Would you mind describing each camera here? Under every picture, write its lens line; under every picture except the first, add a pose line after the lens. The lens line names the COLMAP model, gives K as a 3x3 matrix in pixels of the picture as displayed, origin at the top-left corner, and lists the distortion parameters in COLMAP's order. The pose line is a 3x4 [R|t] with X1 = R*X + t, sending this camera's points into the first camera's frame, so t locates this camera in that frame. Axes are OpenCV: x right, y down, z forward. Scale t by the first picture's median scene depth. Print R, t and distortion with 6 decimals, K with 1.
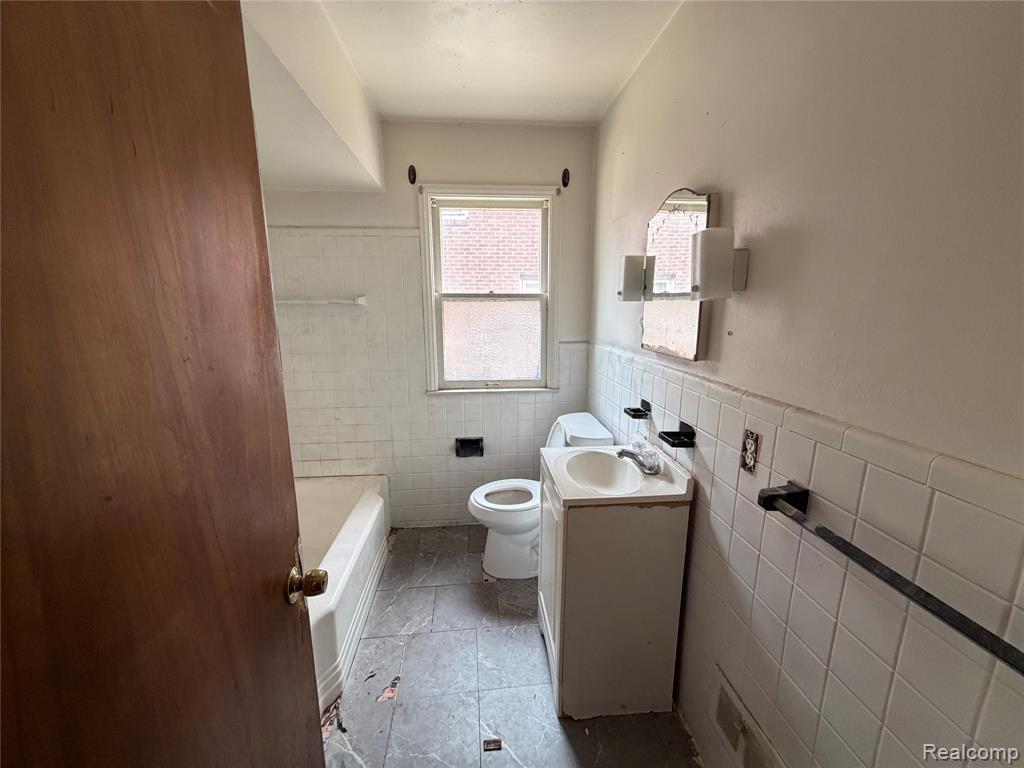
lens RADIAL K [[411.3, 0, 510.8], [0, 411.3, 385.4], [0, 0, 1]] dist [0.003738, 0.000130]
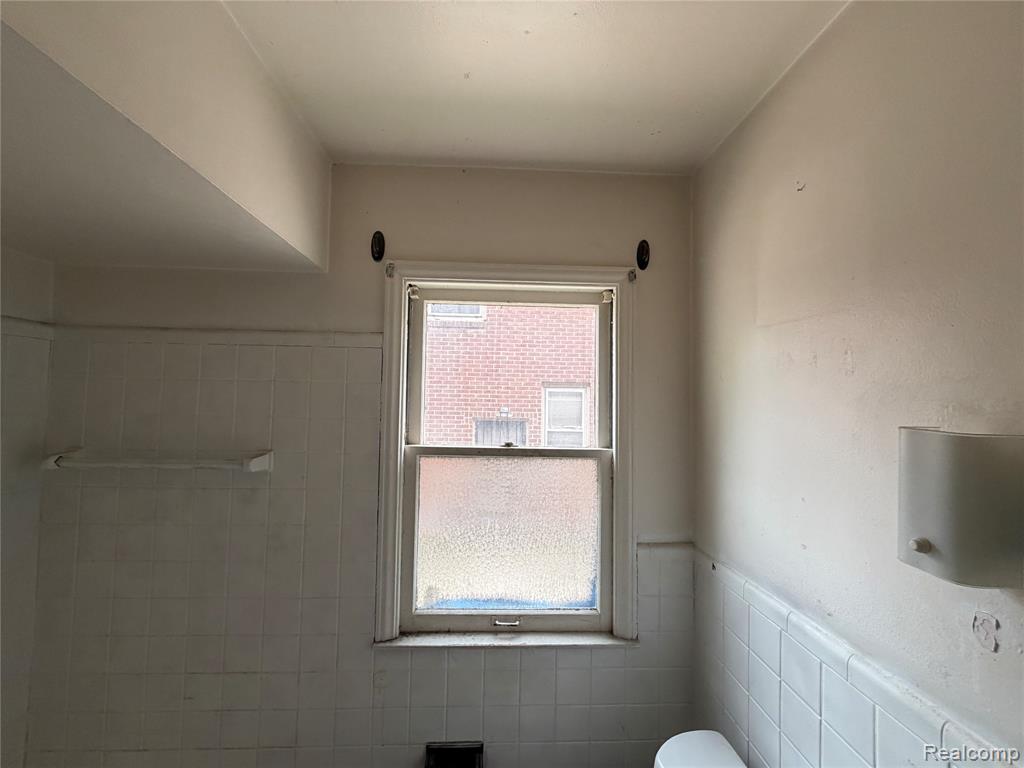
lens RADIAL K [[411.3, 0, 510.4], [0, 411.3, 385.0], [0, 0, 1]] dist [0.003738, 0.000130]
pose [[0.998892, 0.019117, -0.043010, -0.023515], [-0.028532, 0.972699, -0.230309, -0.181383], [0.037433, 0.231281, 0.972167, 0.457509]]
